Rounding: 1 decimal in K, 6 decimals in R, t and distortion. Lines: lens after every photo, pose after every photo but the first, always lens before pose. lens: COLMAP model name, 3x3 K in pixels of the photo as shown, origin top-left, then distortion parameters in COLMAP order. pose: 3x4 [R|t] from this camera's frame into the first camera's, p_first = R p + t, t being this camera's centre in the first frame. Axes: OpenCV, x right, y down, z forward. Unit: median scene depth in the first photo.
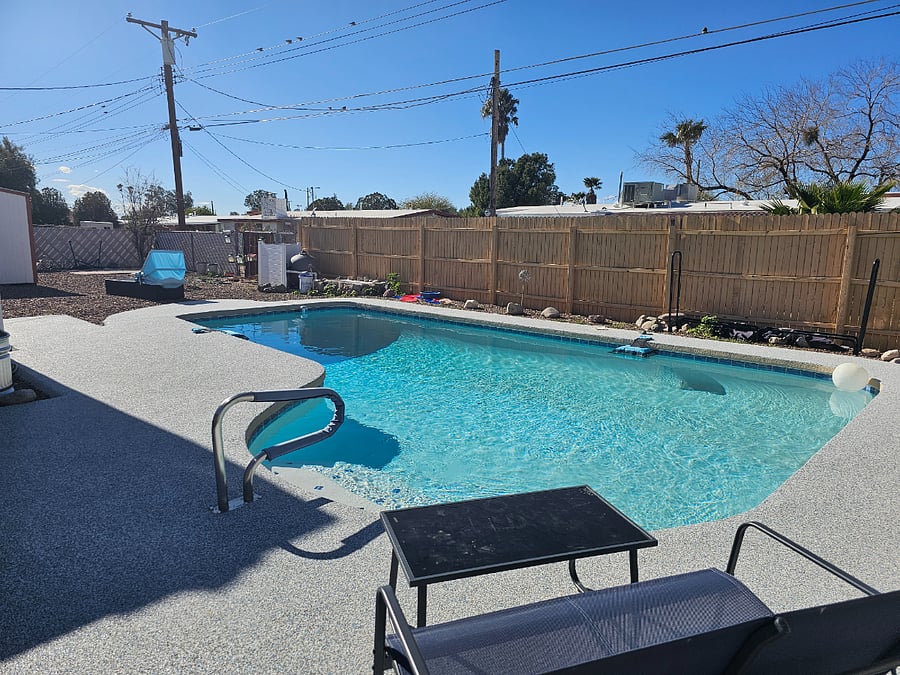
lens RADIAL K [[601.1, 0, 450.1], [0, 601.1, 342.8], [0, 0, 1]] dist [0.008218, -0.017397]
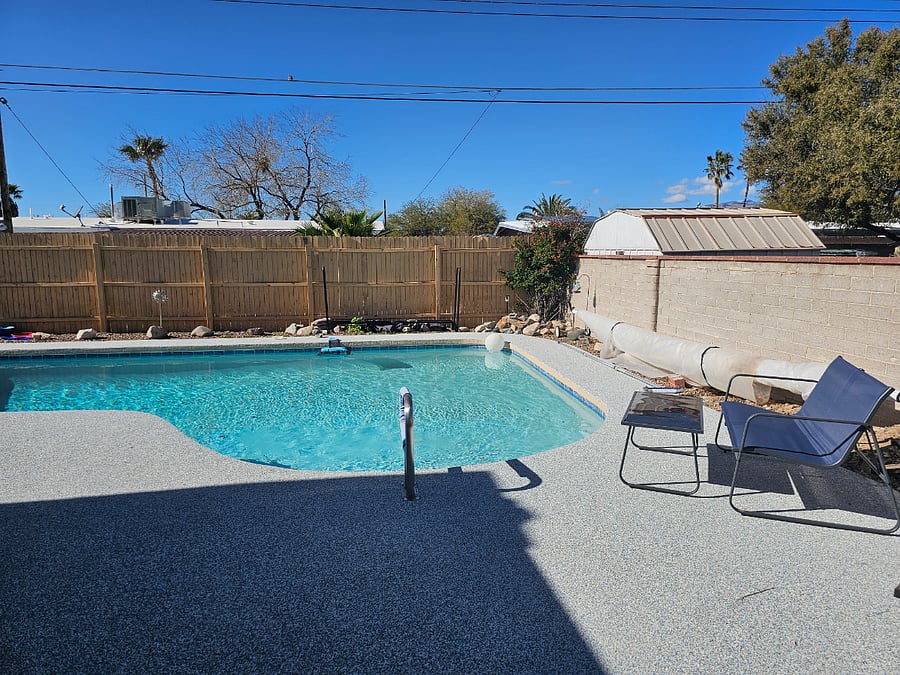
lens RADIAL K [[601.1, 0, 452.0], [0, 601.1, 338.4], [0, 0, 1]] dist [0.008218, -0.017397]
pose [[0.617117, -0.122044, 0.777350, -0.331980], [0.145516, 0.988560, 0.039682, -0.016721], [-0.773299, 0.088628, 0.627816, 0.053389]]
